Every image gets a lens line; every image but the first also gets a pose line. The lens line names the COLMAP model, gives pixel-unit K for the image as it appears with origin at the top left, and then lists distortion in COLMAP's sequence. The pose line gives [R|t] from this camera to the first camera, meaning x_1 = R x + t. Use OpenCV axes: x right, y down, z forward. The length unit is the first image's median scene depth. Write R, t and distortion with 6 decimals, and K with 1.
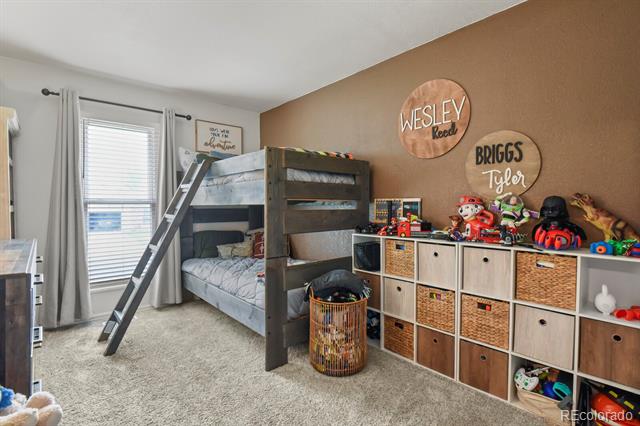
lens RADIAL K [[318.8, 0, 318.6], [0, 318.8, 211.6], [0, 0, 1]] dist [0.000074, -0.007099]
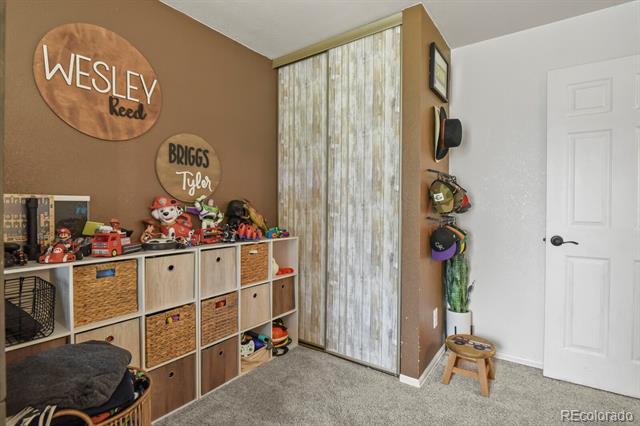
lens RADIAL K [[318.8, 0, 318.6], [0, 318.8, 211.6], [0, 0, 1]] dist [0.000074, -0.007099]
pose [[-0.234190, -0.013359, 0.972099, -0.512901], [0.015643, 0.999724, 0.017507, -0.017206], [-0.972065, 0.019306, -0.233917, 0.834439]]
